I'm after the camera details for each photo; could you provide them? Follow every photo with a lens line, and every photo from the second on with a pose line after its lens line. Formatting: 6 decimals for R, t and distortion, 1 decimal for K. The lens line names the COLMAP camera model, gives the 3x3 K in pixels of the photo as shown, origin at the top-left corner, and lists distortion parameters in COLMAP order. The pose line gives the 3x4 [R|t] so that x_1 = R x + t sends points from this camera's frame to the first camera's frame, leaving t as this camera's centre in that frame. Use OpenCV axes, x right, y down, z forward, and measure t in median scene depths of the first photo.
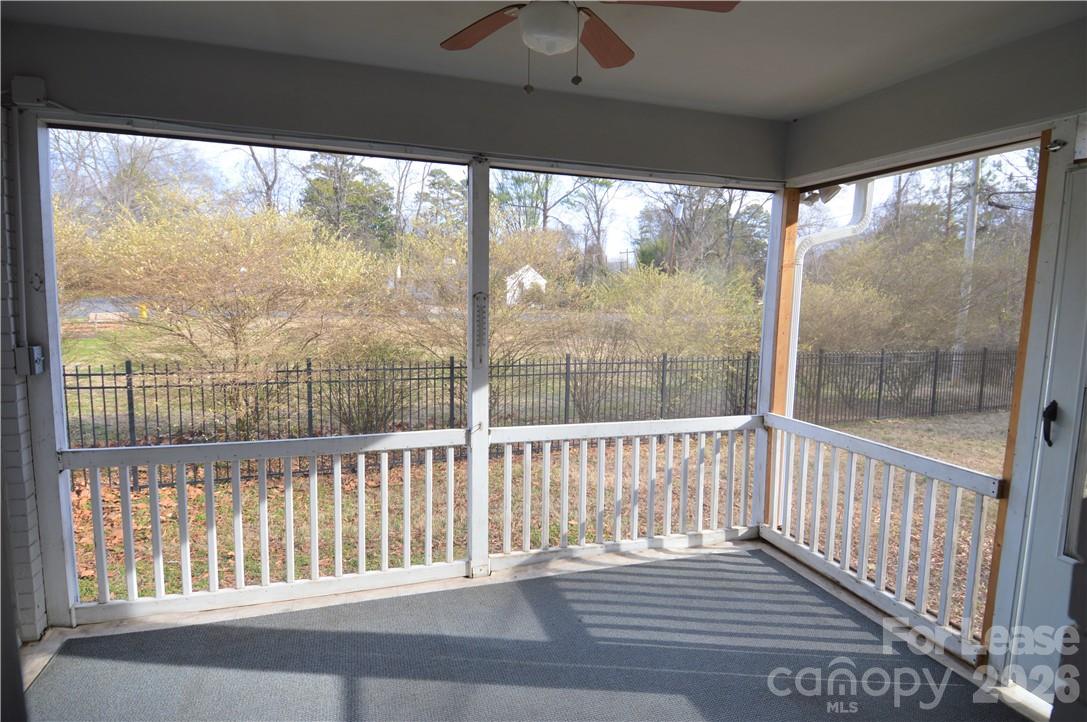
lens RADIAL K [[571.6, 0, 544.5], [0, 571.6, 355.4], [0, 0, 1]] dist [0.057052, -0.057709]
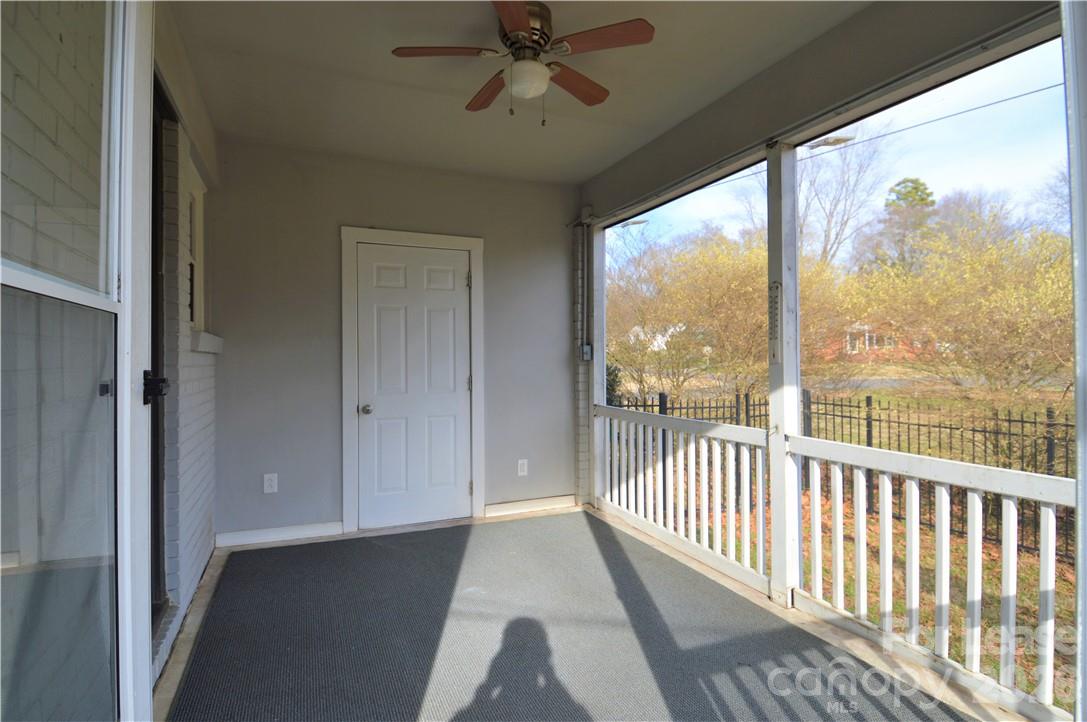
lens RADIAL K [[571.6, 0, 544.5], [0, 571.6, 355.4], [0, 0, 1]] dist [0.057052, -0.057709]
pose [[0.108359, -0.015930, -0.993984, 0.727898], [-0.068291, 0.997390, -0.023429, 0.054561], [0.991763, 0.070419, 0.106988, 0.533783]]
